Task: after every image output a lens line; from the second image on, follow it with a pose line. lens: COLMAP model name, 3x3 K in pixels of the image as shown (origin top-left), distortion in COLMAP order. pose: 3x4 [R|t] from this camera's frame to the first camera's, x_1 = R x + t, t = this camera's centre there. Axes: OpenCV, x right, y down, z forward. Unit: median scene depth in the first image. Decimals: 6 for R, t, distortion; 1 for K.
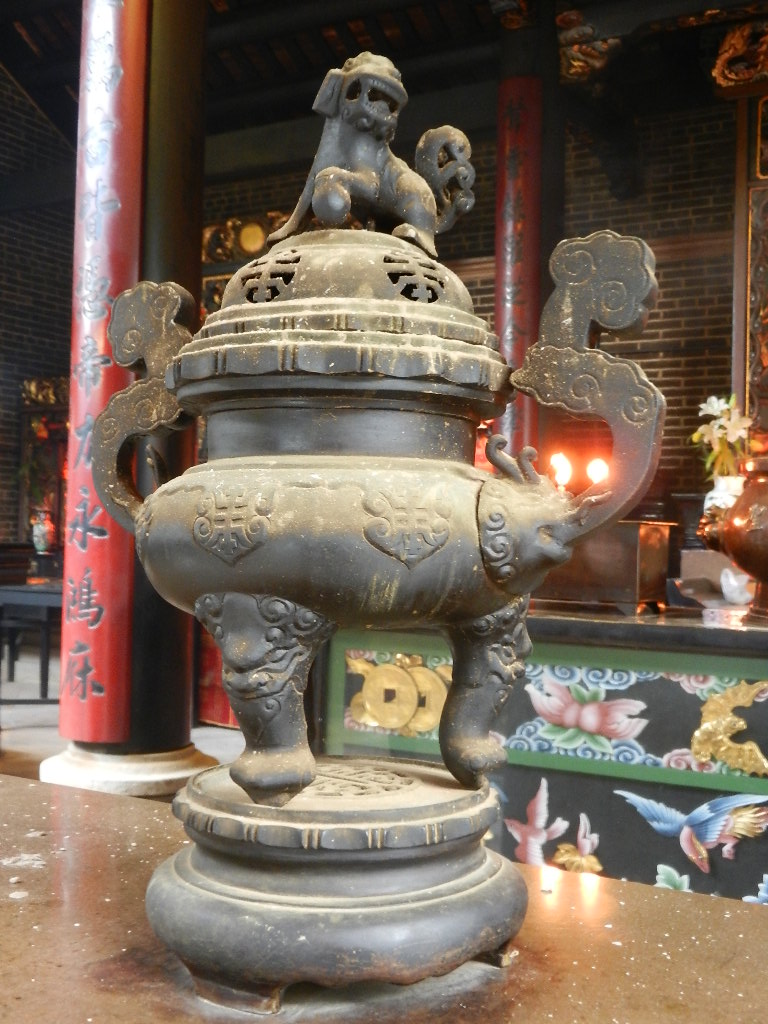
lens RADIAL K [[1178.5, 0, 384.0], [0, 1178.5, 512.0], [0, 0, 1]] dist [-0.014655, -0.011707]
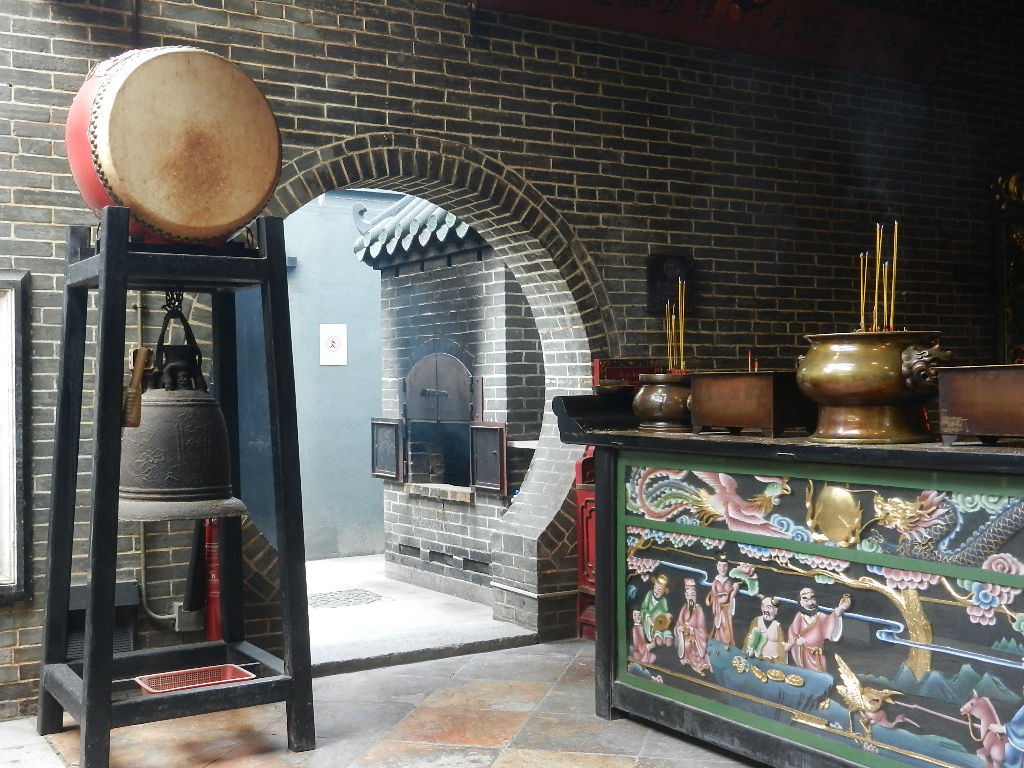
lens RADIAL K [[1184.3, 0, 512.0], [0, 1184.3, 384.0], [0, 0, 1]] dist [0.012581, -0.004800]
pose [[0.878695, -0.036008, -0.476023, -0.322938], [0.042586, 0.999088, 0.003037, 0.004604], [0.475480, -0.022941, 0.879428, 0.274985]]
